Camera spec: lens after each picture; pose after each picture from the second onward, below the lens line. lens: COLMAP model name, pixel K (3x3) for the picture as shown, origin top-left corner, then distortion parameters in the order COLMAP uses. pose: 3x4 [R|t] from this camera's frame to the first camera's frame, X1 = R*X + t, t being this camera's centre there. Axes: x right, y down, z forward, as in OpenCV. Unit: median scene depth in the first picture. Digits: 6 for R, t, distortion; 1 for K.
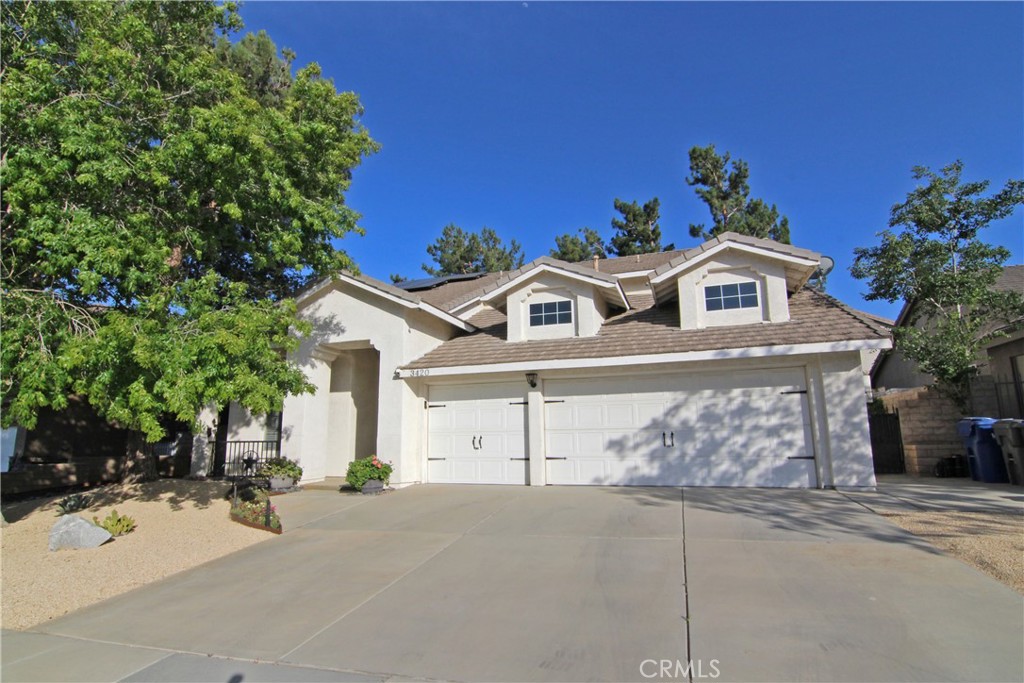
lens RADIAL K [[518.7, 0, 511.2], [0, 518.7, 345.0], [0, 0, 1]] dist [-0.007179, -0.003540]
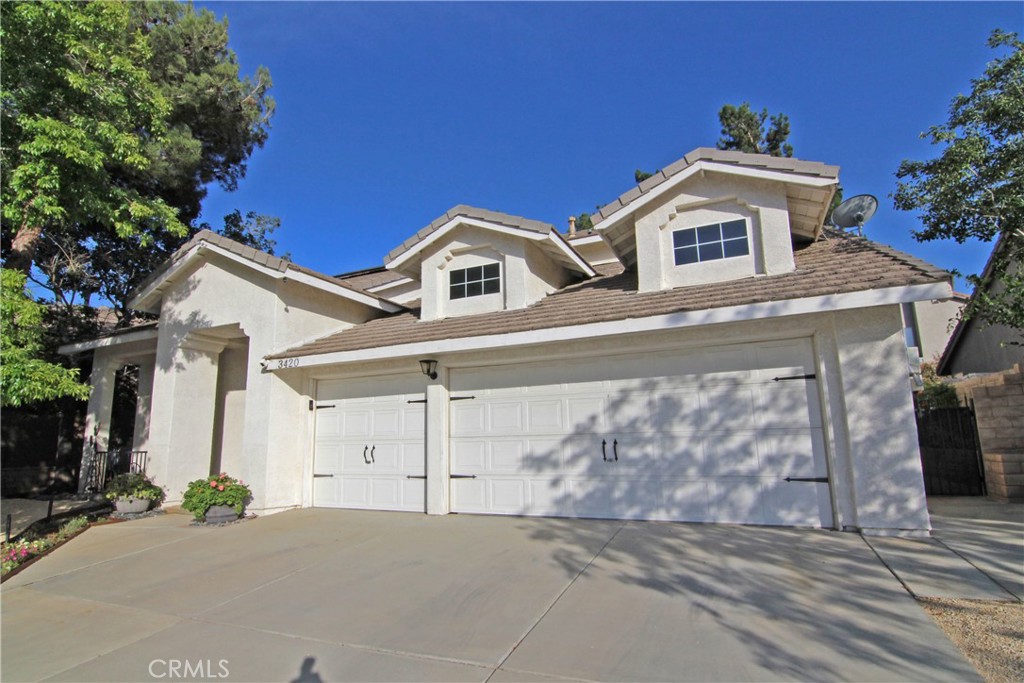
lens RADIAL K [[518.7, 0, 515.7], [0, 518.7, 347.1], [0, 0, 1]] dist [-0.007179, -0.003540]
pose [[0.994970, -0.026842, -0.096512, 0.226223], [0.027517, 0.999605, 0.005671, 0.035079], [0.096321, -0.008298, 0.995316, 0.278969]]
